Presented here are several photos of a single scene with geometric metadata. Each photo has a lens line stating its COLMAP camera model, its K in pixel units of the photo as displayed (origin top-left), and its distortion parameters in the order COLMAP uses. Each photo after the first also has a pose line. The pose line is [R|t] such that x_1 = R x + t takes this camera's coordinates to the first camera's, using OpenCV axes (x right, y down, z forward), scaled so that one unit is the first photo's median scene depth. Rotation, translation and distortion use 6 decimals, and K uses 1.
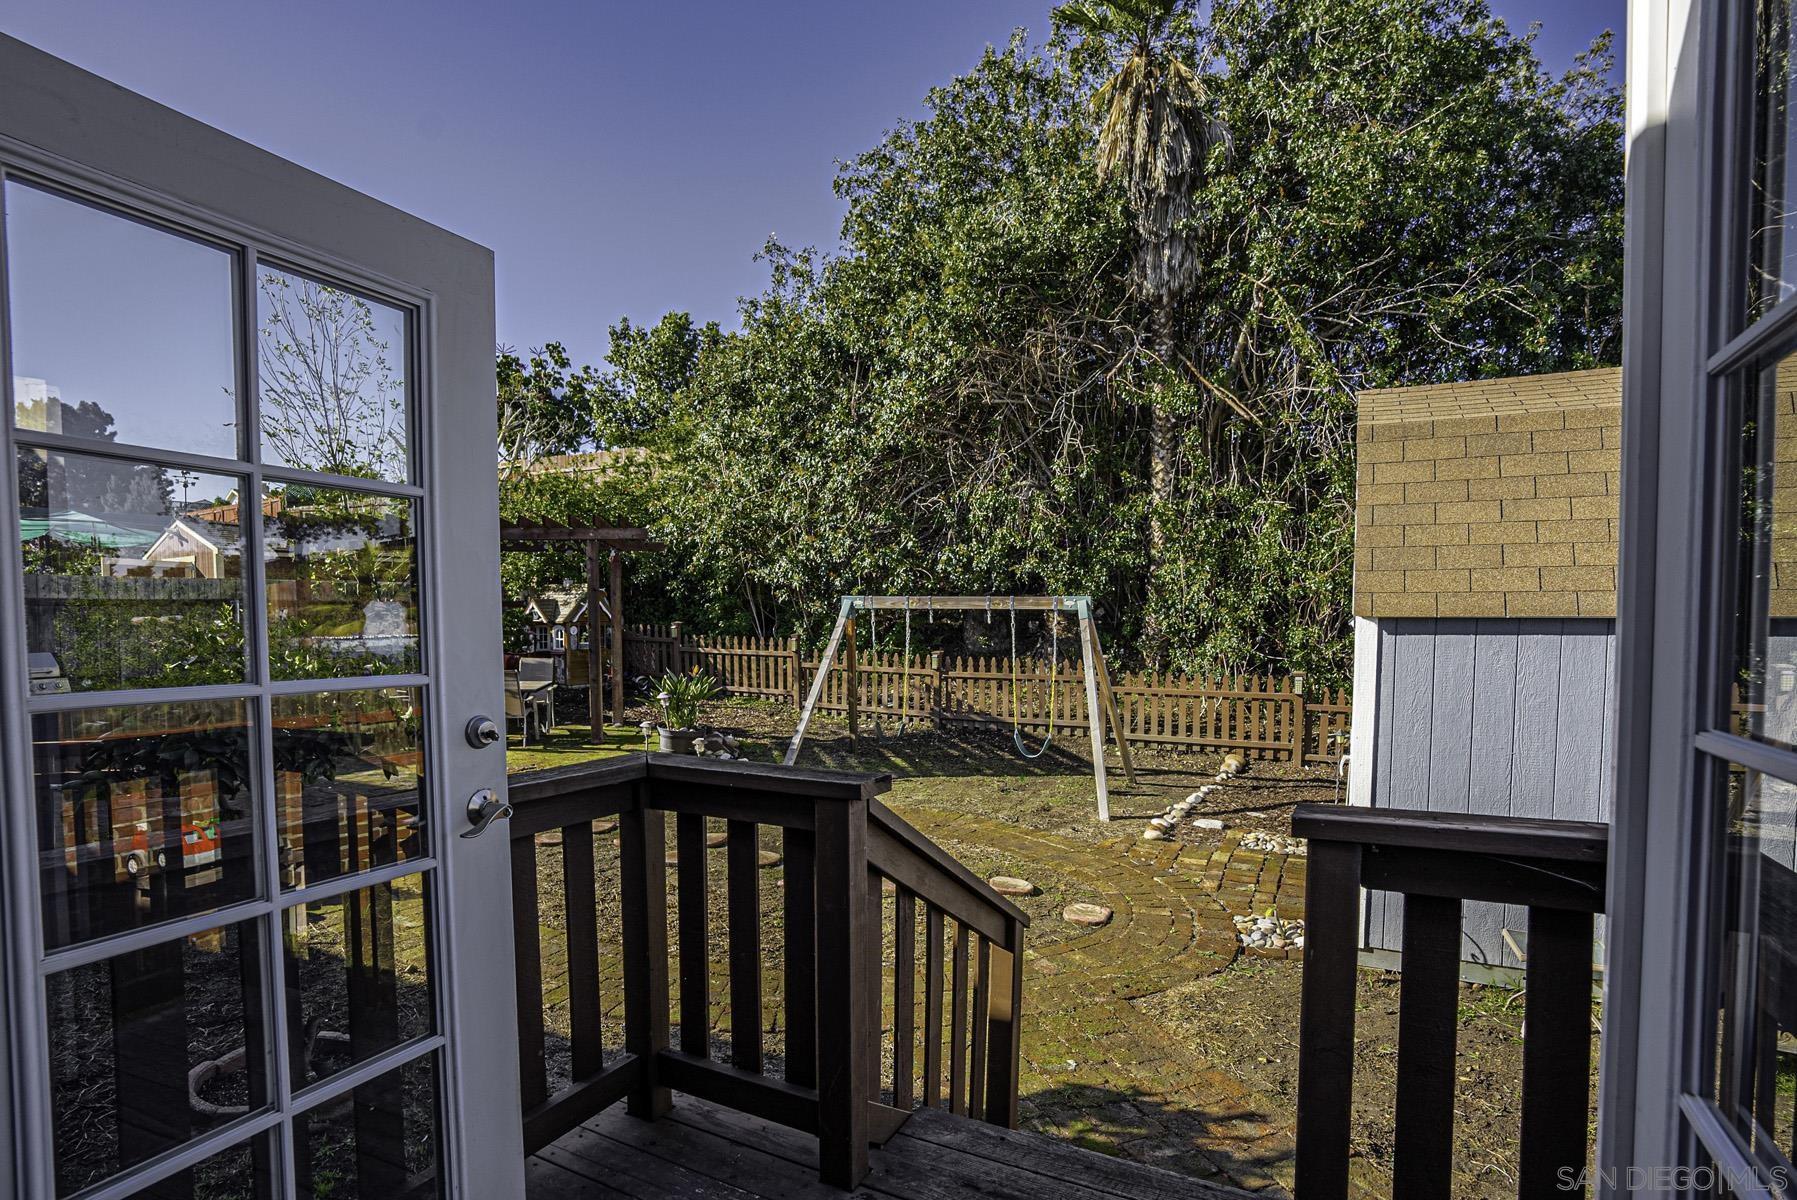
lens RADIAL K [[915.1, 0, 872.0], [0, 915.1, 669.5], [0, 0, 1]] dist [-0.049064, 0.019230]
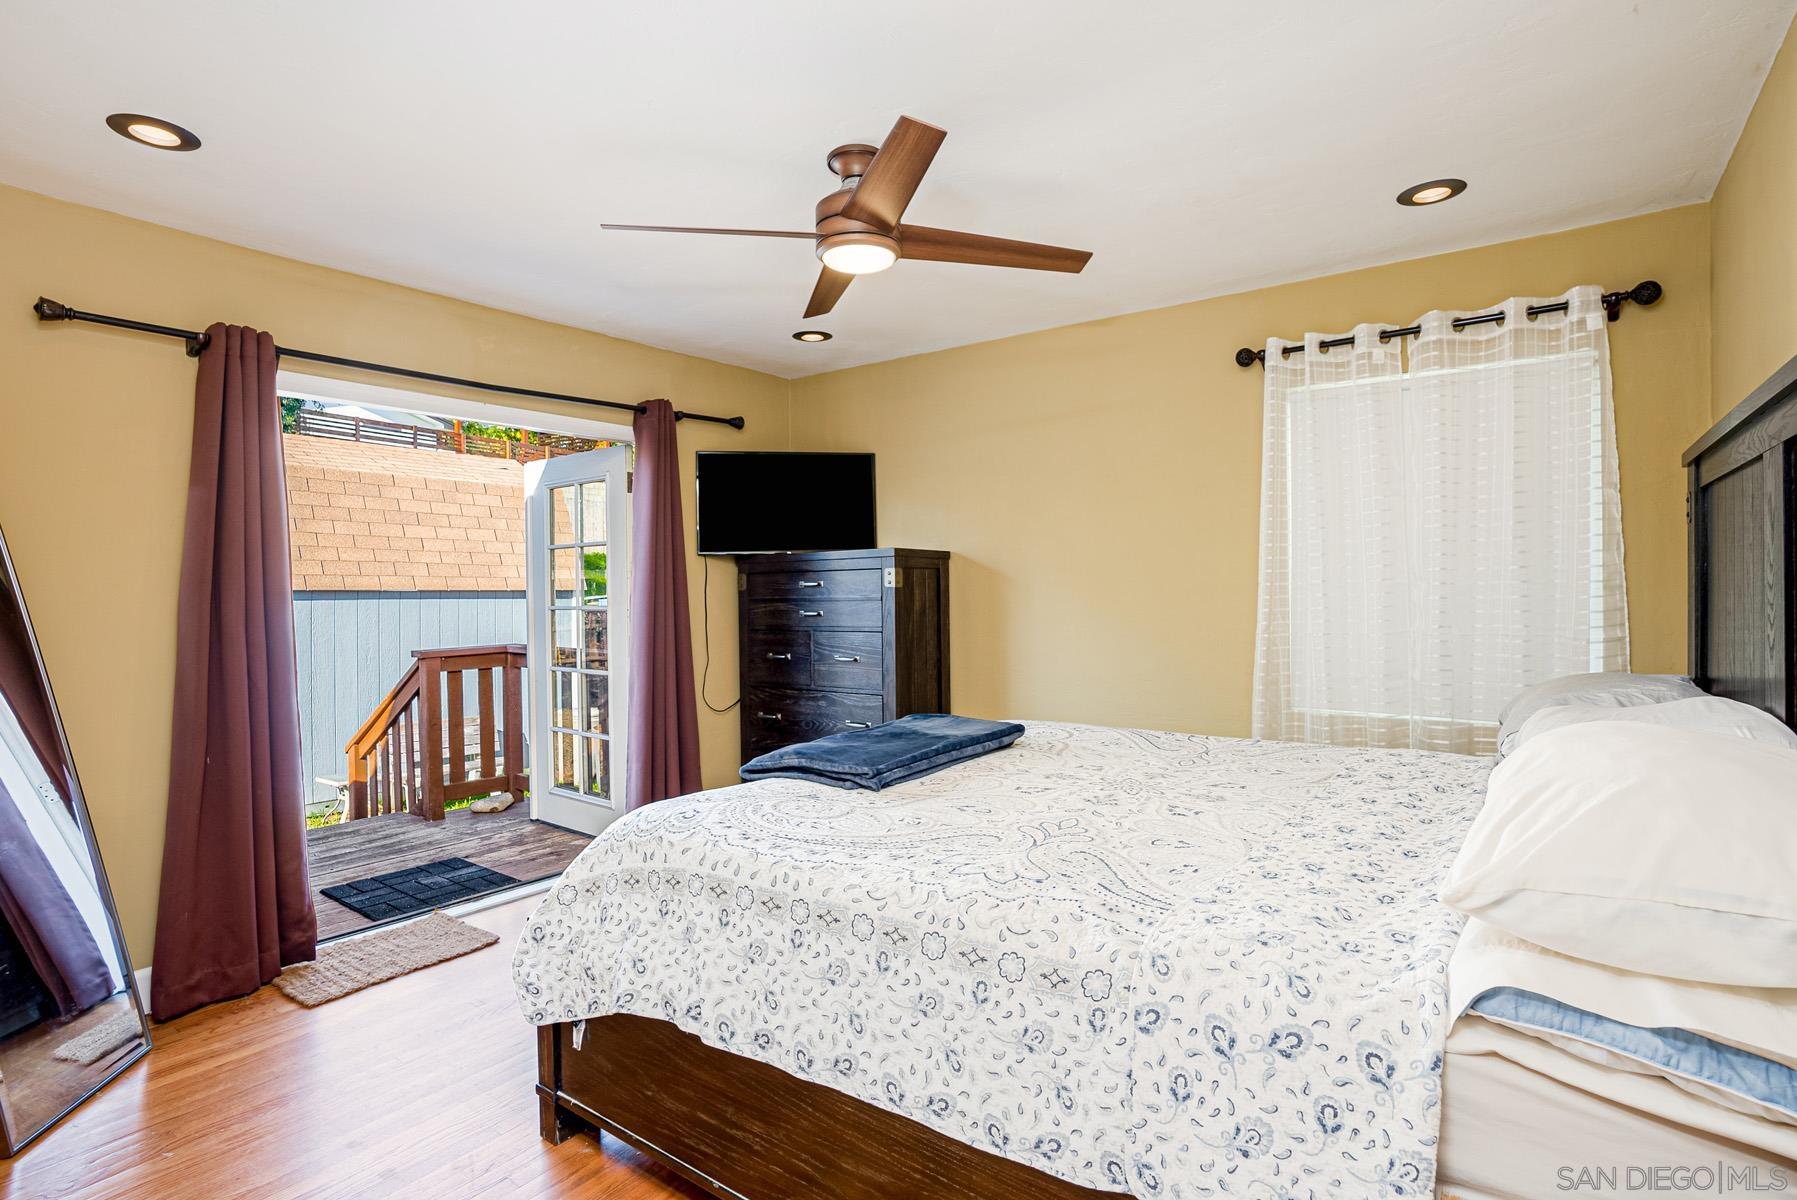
lens RADIAL K [[915.1, 0, 906.4], [0, 915.1, 604.2], [0, 0, 1]] dist [-0.049064, 0.019230]
pose [[0.176967, -0.011915, 0.984145, -0.341179], [0.048040, 0.998839, 0.003454, 0.007372], [-0.983044, 0.046667, 0.177334, -0.180892]]
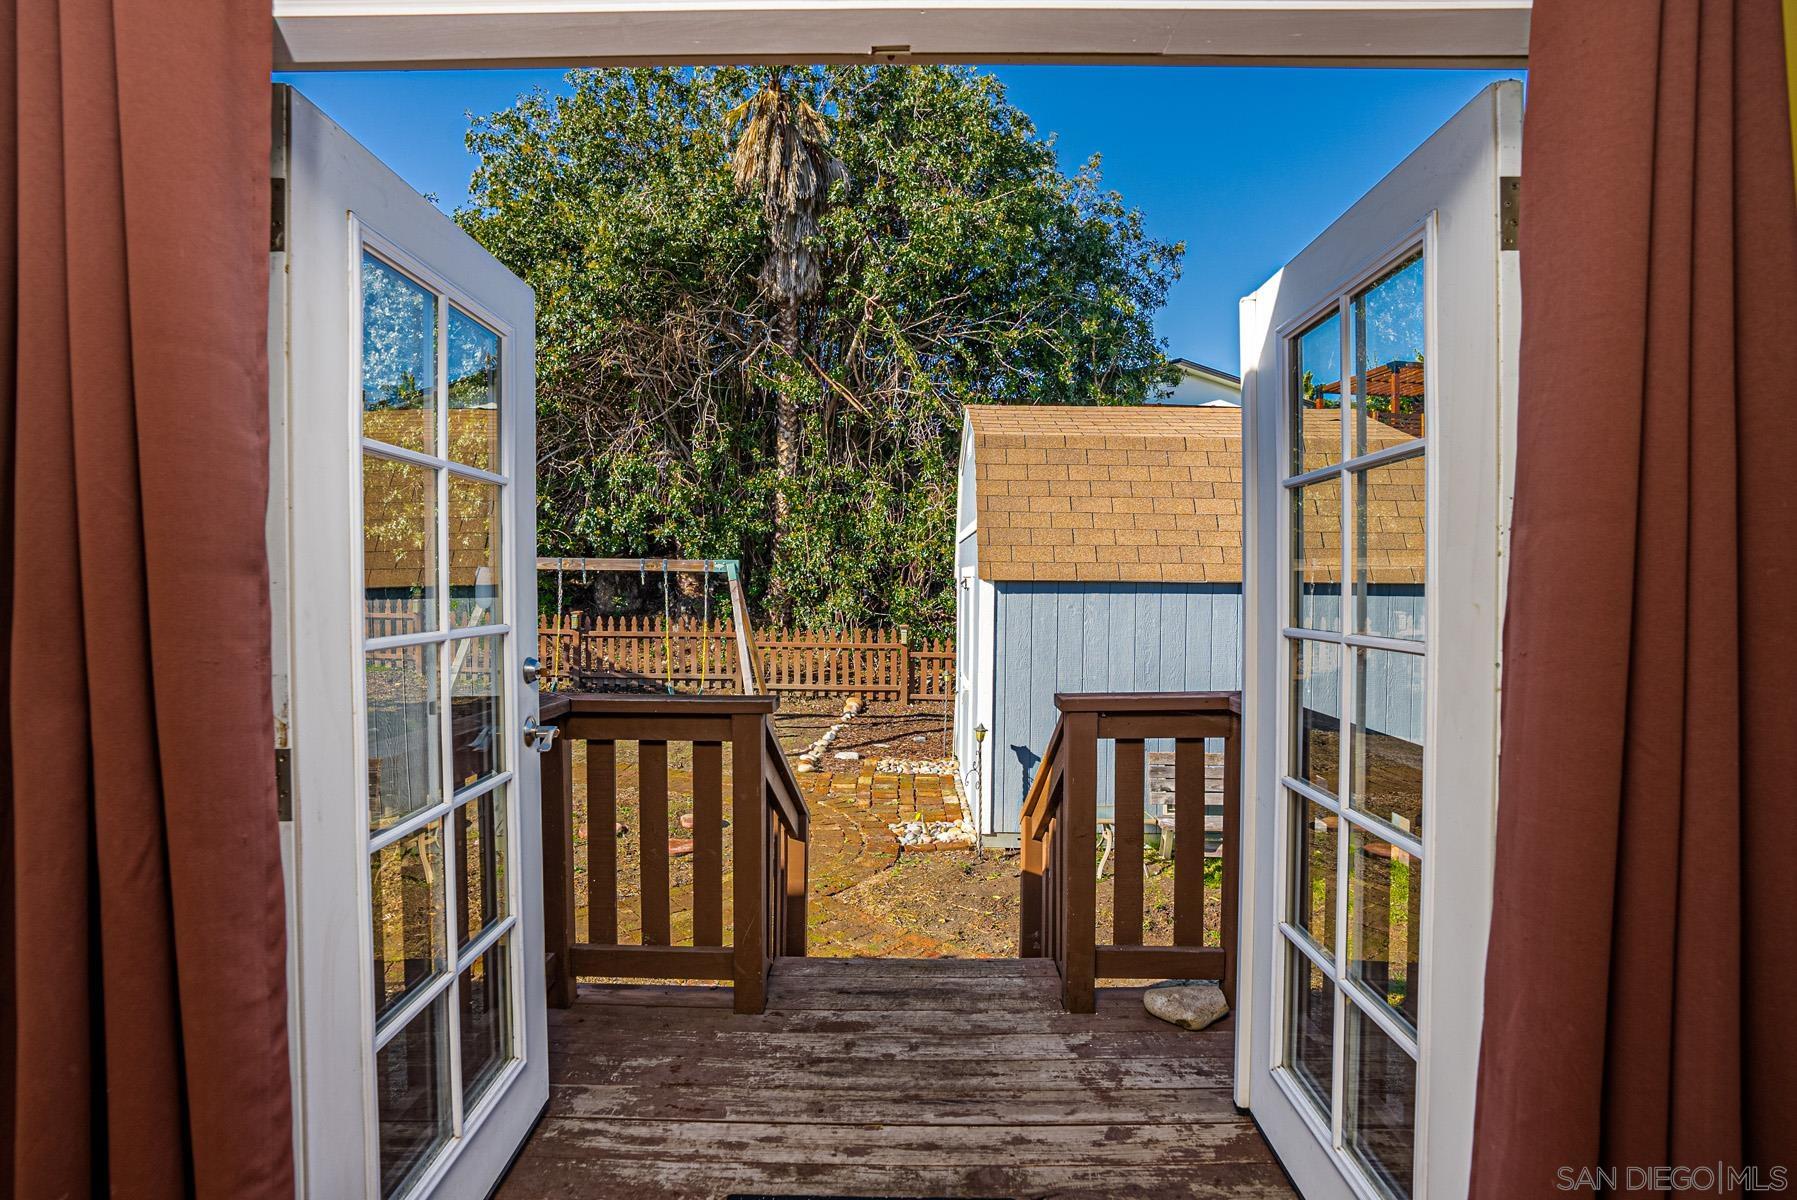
lens RADIAL K [[915.1, 0, 869.8], [0, 915.1, 593.4], [0, 0, 1]] dist [-0.049064, 0.019230]
pose [[0.896082, -0.001420, 0.443886, -0.099737], [0.019338, 0.999170, -0.035843, 0.002899], [-0.443467, 0.040702, 0.895366, -0.060938]]
